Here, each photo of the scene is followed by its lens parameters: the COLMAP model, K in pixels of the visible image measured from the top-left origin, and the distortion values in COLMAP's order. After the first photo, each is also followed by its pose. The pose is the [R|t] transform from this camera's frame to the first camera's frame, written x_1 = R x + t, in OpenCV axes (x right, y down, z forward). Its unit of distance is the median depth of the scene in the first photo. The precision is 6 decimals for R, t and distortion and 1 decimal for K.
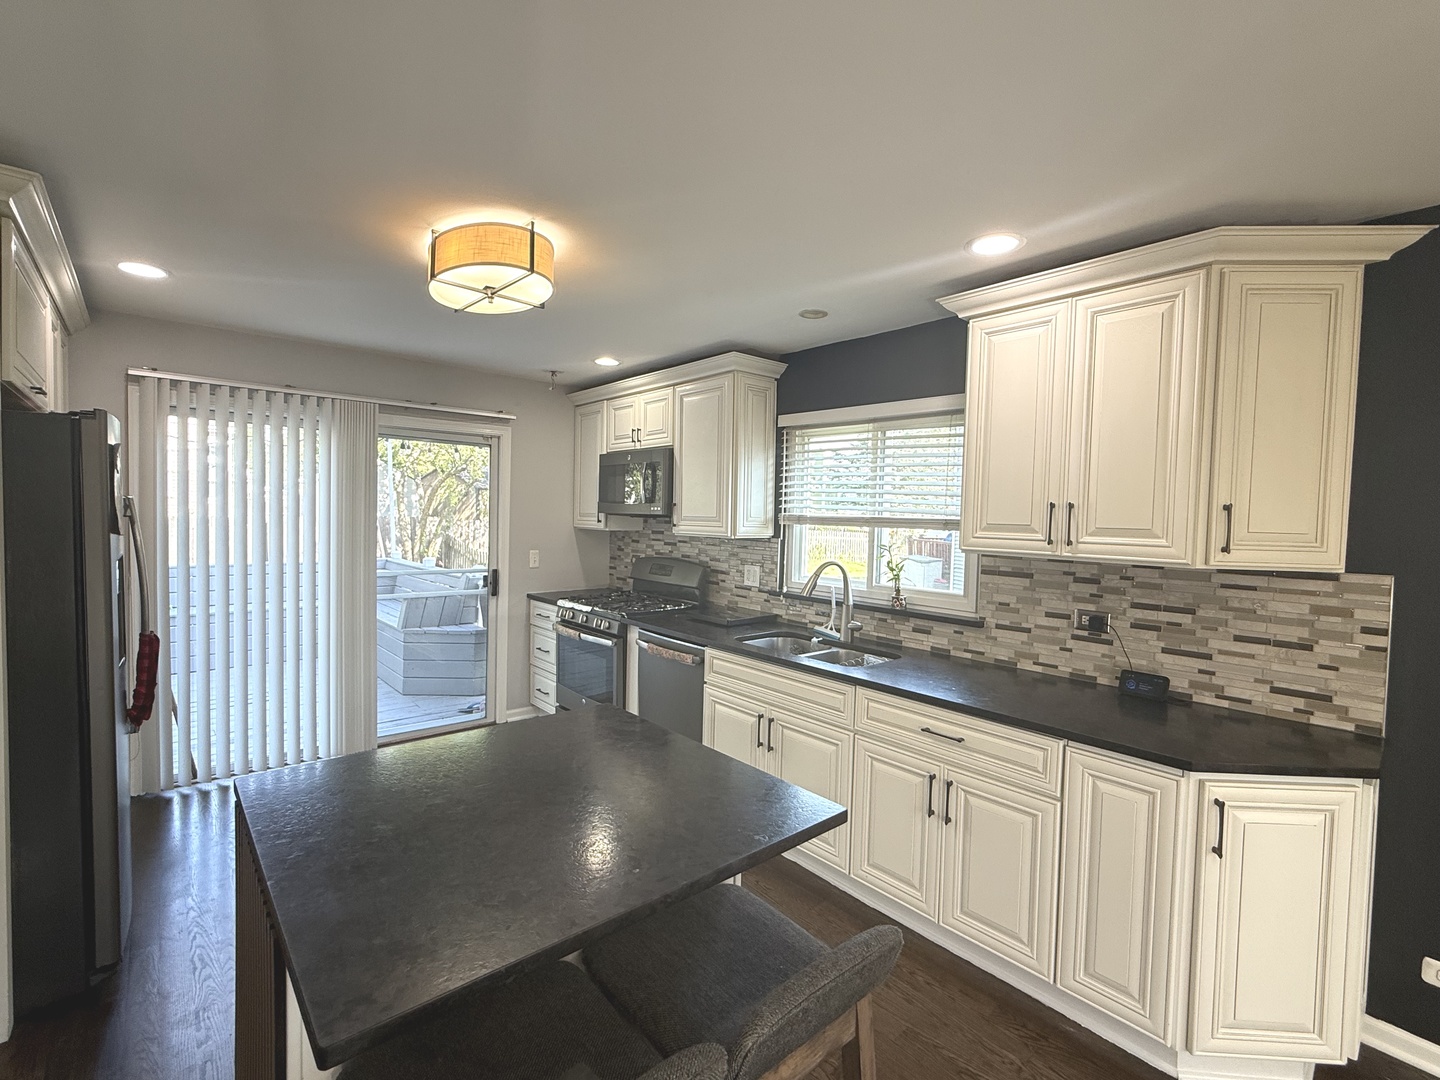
lens RADIAL K [[650.6, 0, 722.4], [0, 650.6, 540.0], [0, 0, 1]] dist [0.001794, 0.000332]
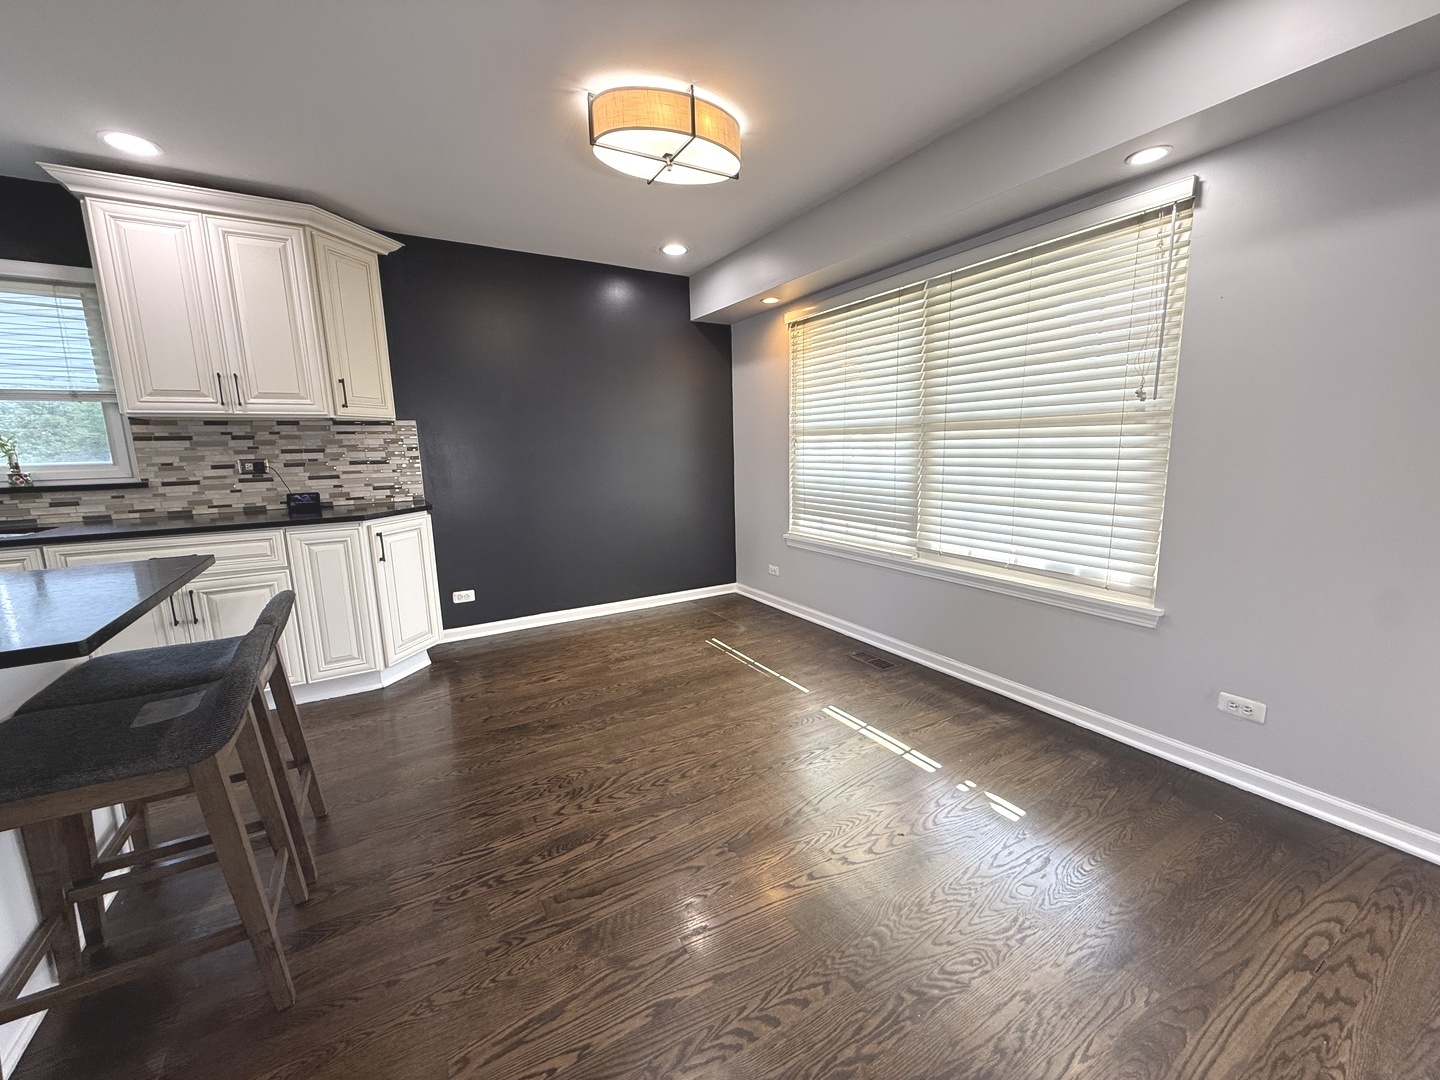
lens RADIAL K [[576.9, 0, 720.1], [0, 576.9, 540.6], [0, 0, 1]] dist [-0.000835, 0.000554]
pose [[0.178466, -0.191176, 0.965195, -0.502119], [0.065039, 0.981090, 0.182299, 0.126484], [-0.981794, 0.030241, 0.187525, -0.218281]]
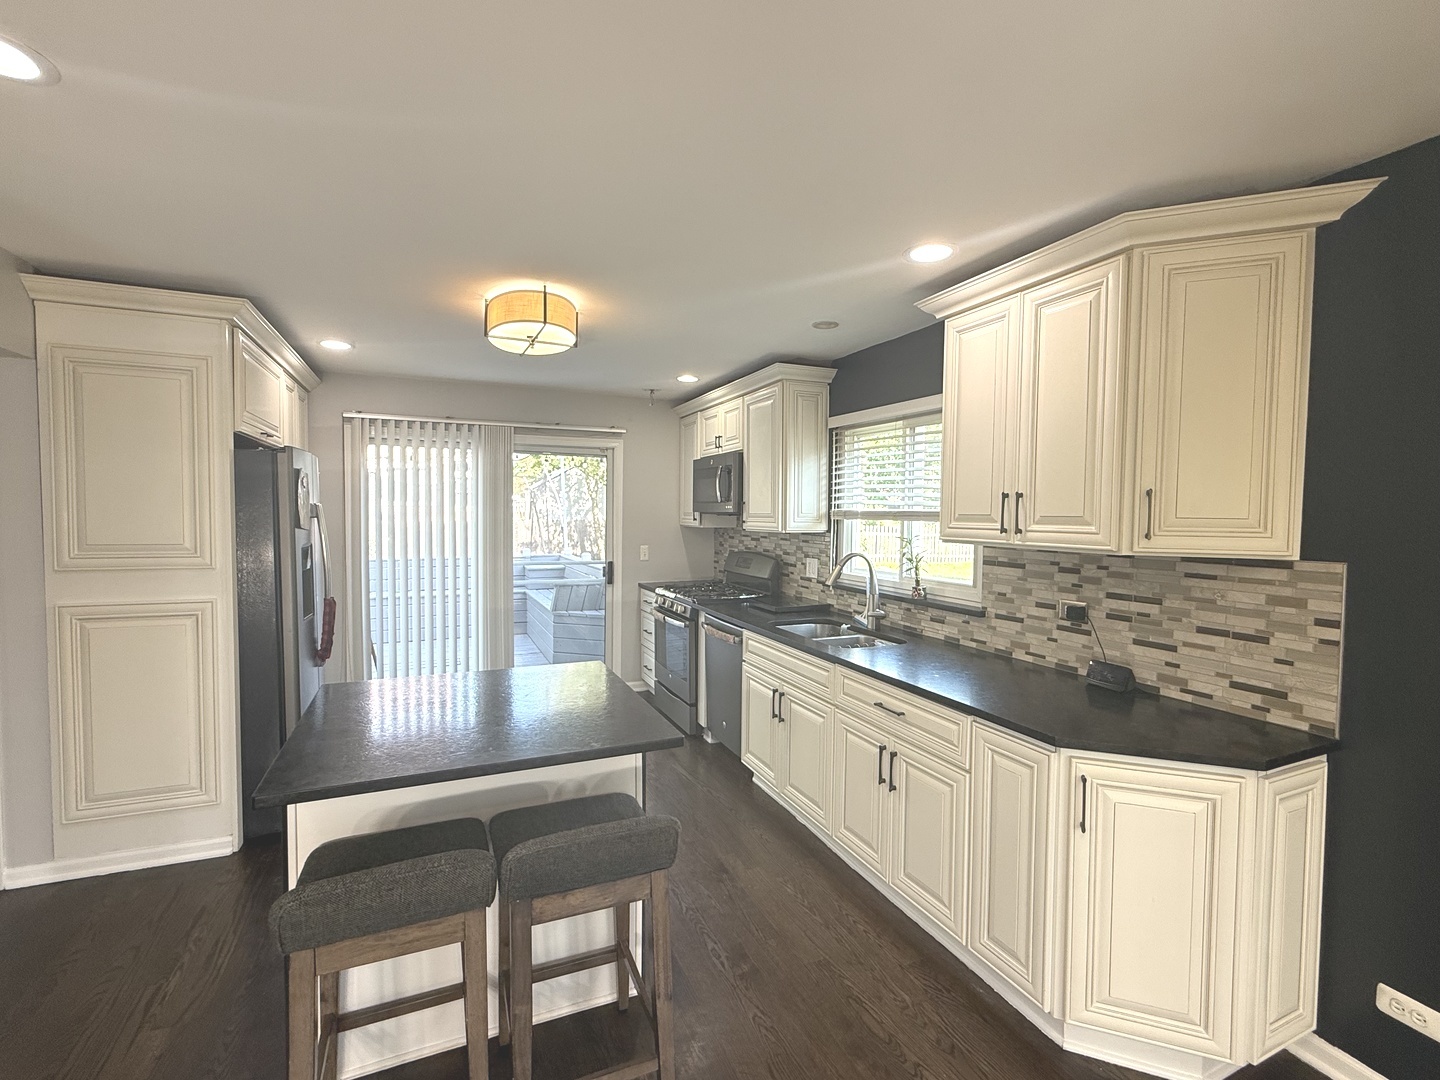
lens RADIAL K [[650.6, 0, 724.9], [0, 650.6, 540.0], [0, 0, 1]] dist [0.001794, 0.000332]
pose [[0.954026, -0.002276, -0.299715, 0.378797], [0.001531, 0.999995, -0.002723, 0.018923], [0.299720, 0.002139, 0.954025, -0.110209]]
